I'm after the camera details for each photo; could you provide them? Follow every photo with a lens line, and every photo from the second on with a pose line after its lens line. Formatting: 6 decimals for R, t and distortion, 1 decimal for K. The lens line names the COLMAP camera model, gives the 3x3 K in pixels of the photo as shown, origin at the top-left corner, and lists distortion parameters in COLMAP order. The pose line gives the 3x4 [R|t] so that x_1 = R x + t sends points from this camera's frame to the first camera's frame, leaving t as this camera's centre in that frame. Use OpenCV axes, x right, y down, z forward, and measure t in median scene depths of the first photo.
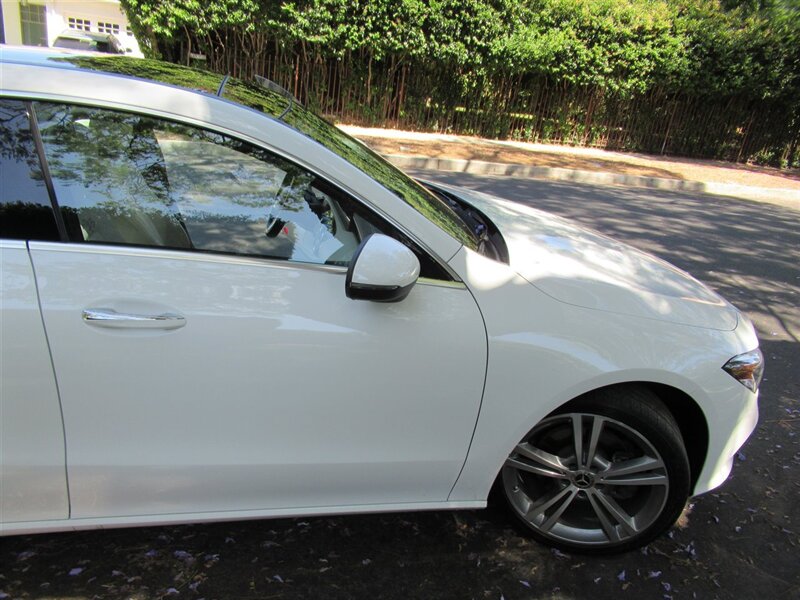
lens RADIAL K [[610.9, 0, 410.0], [0, 610.9, 301.8], [0, 0, 1]] dist [-0.025178, 0.030012]
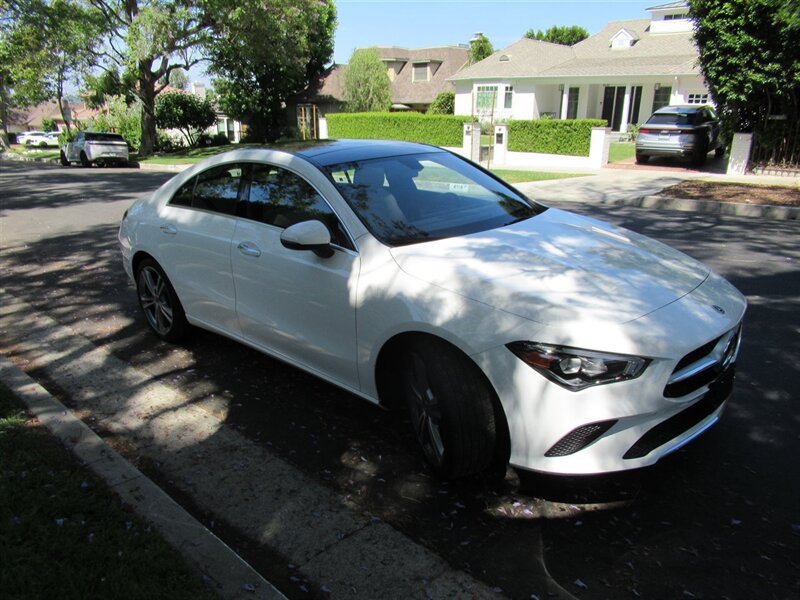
lens RADIAL K [[610.9, 0, 395.6], [0, 610.9, 302.3], [0, 0, 1]] dist [-0.025178, 0.030012]
pose [[0.536871, 0.143230, -0.831418, 0.171209], [-0.228366, 0.973365, 0.020220, 0.004664], [0.812169, 0.179012, 0.555280, 0.016395]]
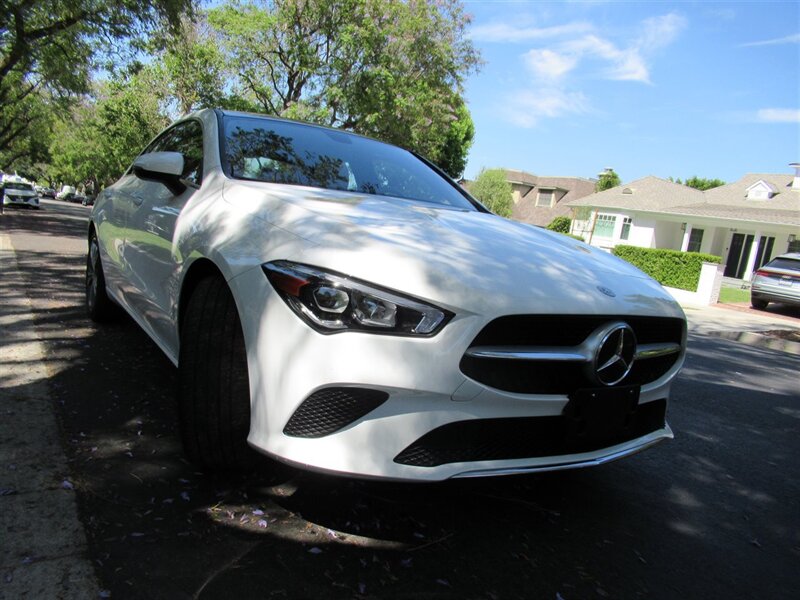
lens RADIAL K [[610.9, 0, 399.9], [0, 610.9, 305.7], [0, 0, 1]] dist [-0.025178, 0.030012]
pose [[0.363098, 0.062234, -0.929670, 0.171855], [-0.412518, 0.905388, -0.100507, 0.019217], [0.835457, 0.420000, 0.354417, 0.108010]]
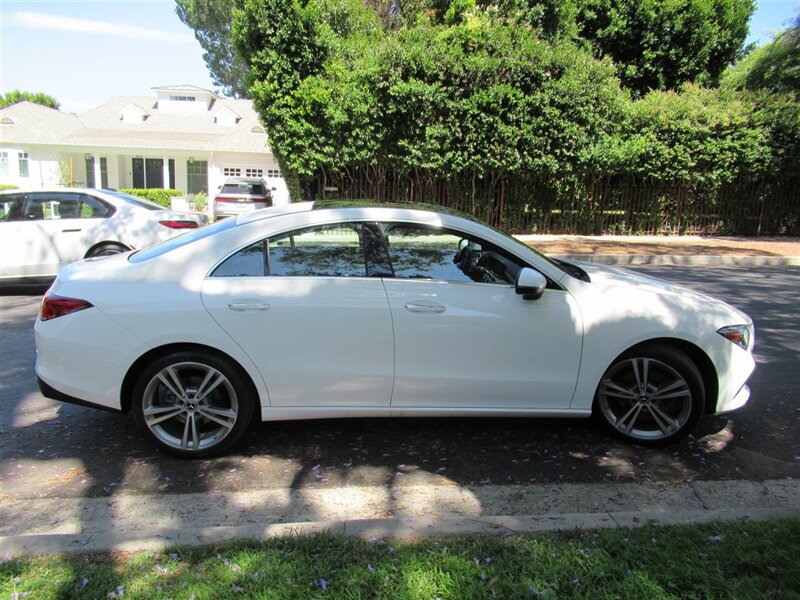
lens RADIAL K [[610.9, 0, 401.7], [0, 610.9, 298.6], [0, 0, 1]] dist [-0.025178, 0.030012]
pose [[0.982571, -0.064644, -0.174287, -0.011435], [0.032687, 0.983061, -0.180340, 0.037284], [0.182993, 0.171500, 0.968040, -0.116975]]
